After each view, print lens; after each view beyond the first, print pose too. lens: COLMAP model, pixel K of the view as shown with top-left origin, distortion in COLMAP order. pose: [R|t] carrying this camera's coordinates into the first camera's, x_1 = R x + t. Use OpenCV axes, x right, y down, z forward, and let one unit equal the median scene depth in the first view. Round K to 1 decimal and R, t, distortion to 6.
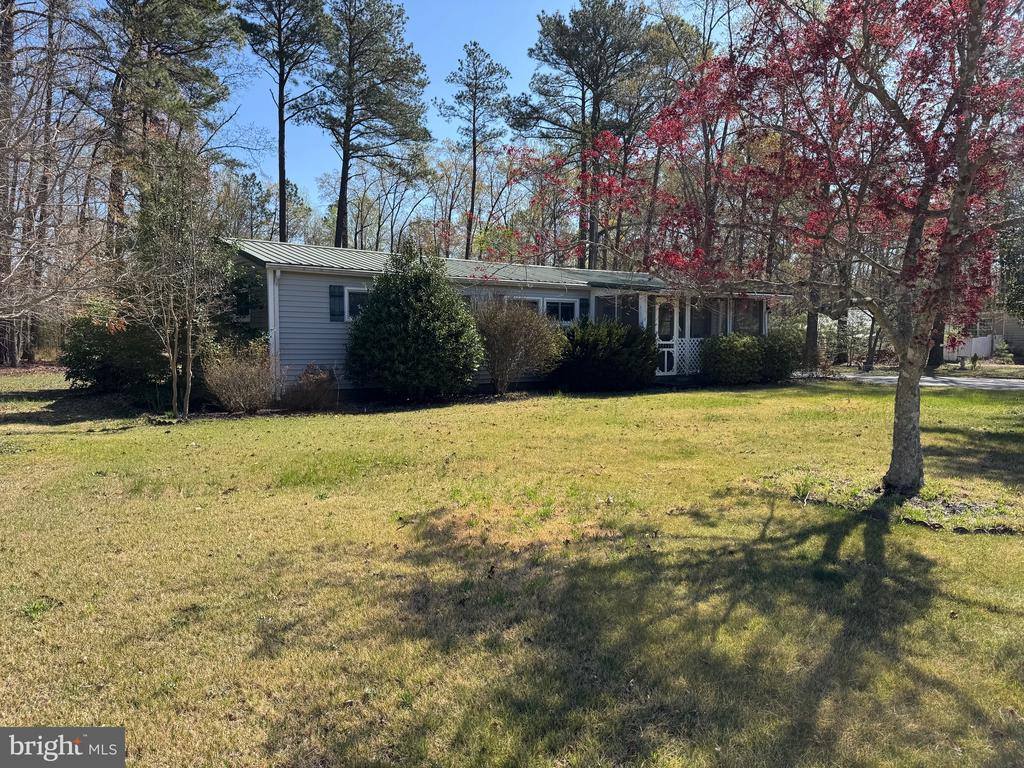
lens RADIAL K [[704.1, 0, 510.4], [0, 704.1, 395.1], [0, 0, 1]] dist [0.142617, -0.197335]
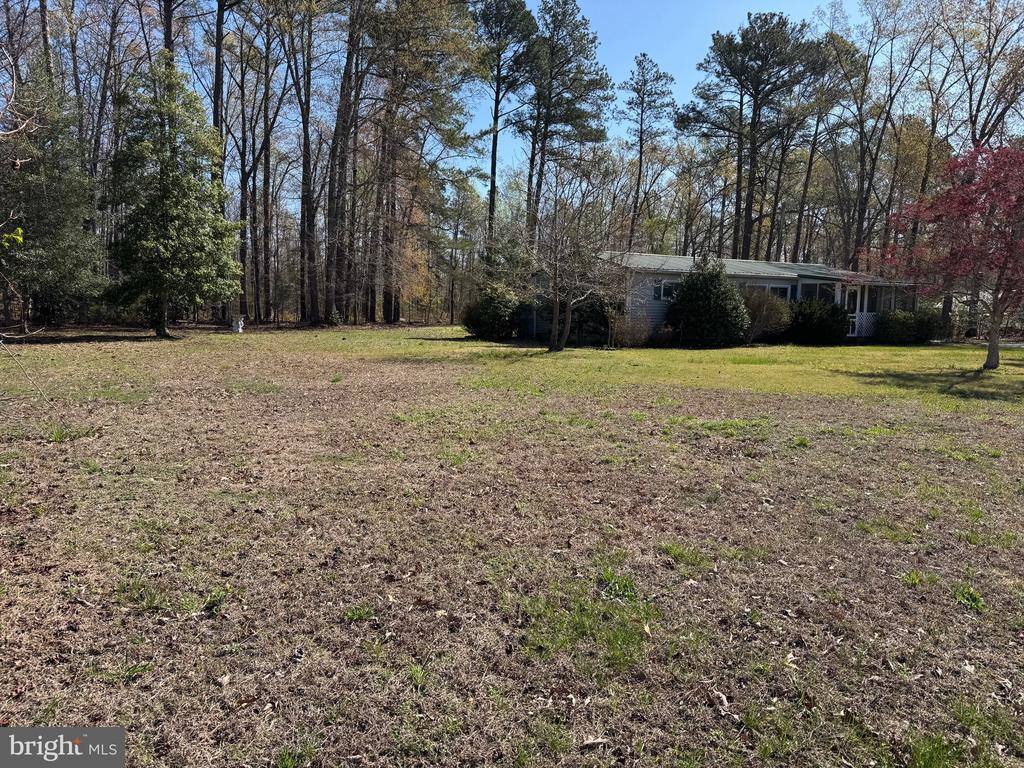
lens RADIAL K [[705.8, 0, 507.8], [0, 705.8, 390.1], [0, 0, 1]] dist [0.080711, -0.069528]
pose [[0.990213, 0.037555, -0.134417, -0.103589], [-0.032765, 0.998753, 0.037674, 0.018414], [0.135665, -0.032901, 0.990208, -0.219231]]
